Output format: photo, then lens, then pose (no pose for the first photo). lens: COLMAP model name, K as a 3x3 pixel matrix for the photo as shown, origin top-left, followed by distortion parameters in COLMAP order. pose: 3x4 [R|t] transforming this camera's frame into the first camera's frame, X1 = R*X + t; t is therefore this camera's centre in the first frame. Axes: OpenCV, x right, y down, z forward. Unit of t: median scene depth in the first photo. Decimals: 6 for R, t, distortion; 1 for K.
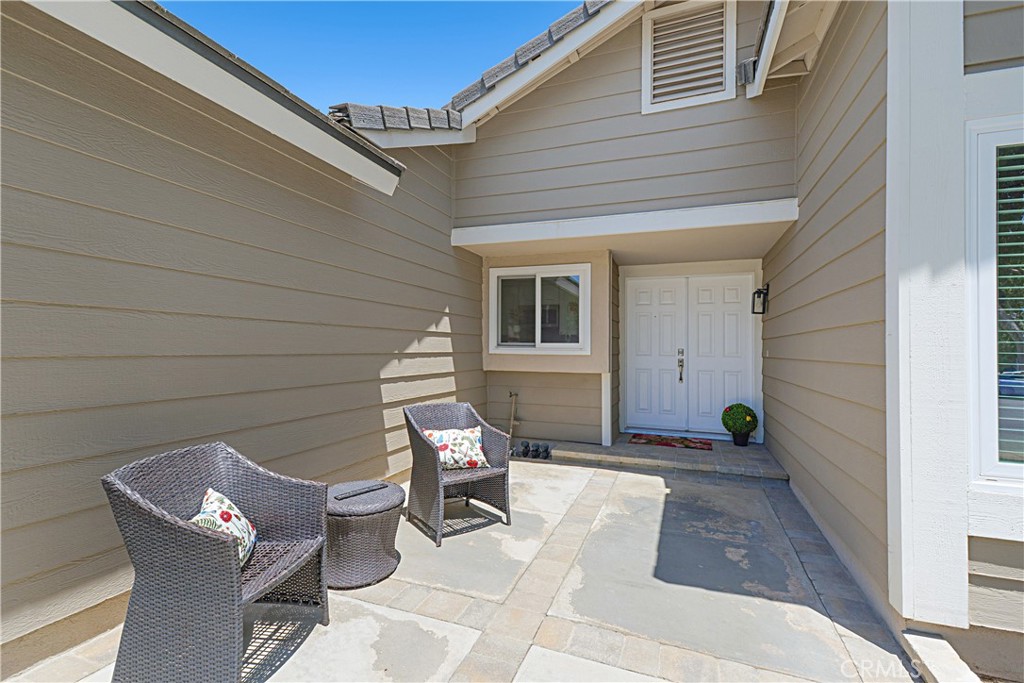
lens RADIAL K [[469.1, 0, 509.0], [0, 469.1, 341.3], [0, 0, 1]] dist [0.041081, -0.004681]
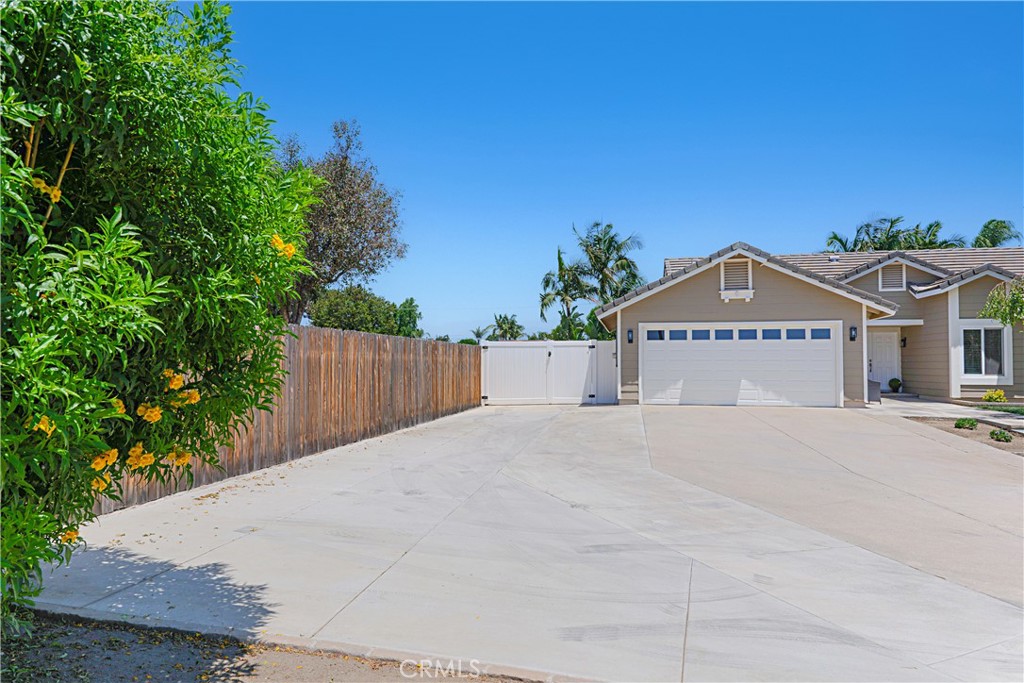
lens RADIAL K [[724.6, 0, 506.7], [0, 724.6, 351.6], [0, 0, 1]] dist [0.069658, 0.001870]
pose [[0.981084, -0.004927, 0.193522, -3.881246], [0.005250, 0.999986, -0.001156, -0.054336], [-0.193514, 0.002150, 0.981095, -4.248464]]
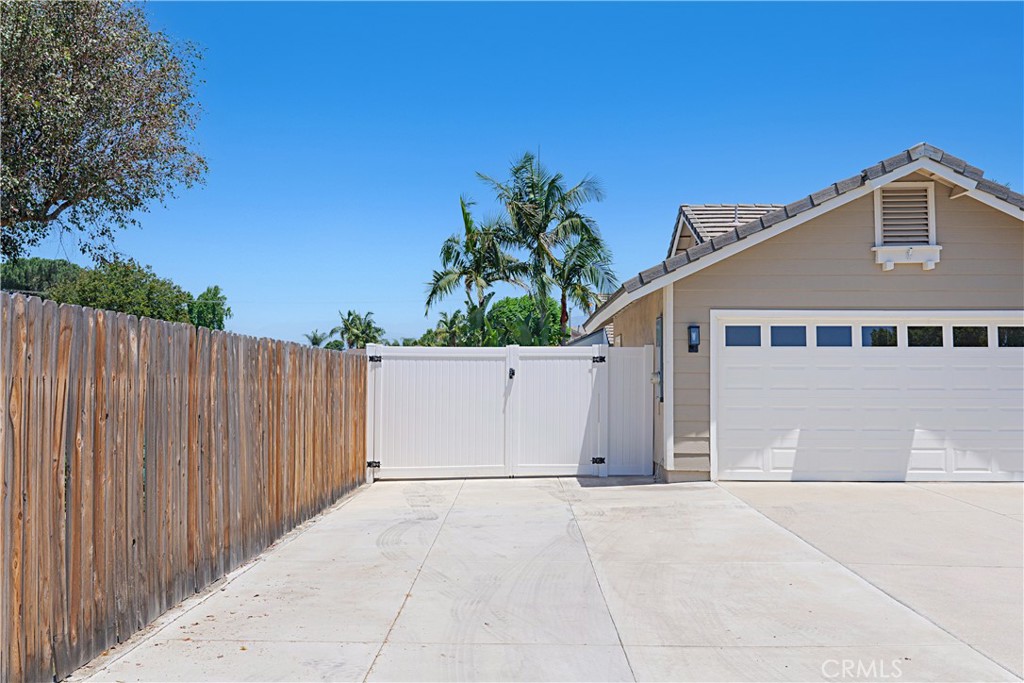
lens RADIAL K [[967.1, 0, 514.5], [0, 967.1, 346.8], [0, 0, 1]] dist [-0.004941, 0.000000]
pose [[0.934276, 0.008427, 0.356450, -3.747418], [-0.001194, 0.999789, -0.020508, -0.065913], [-0.356548, 0.018734, 0.934089, -2.217698]]
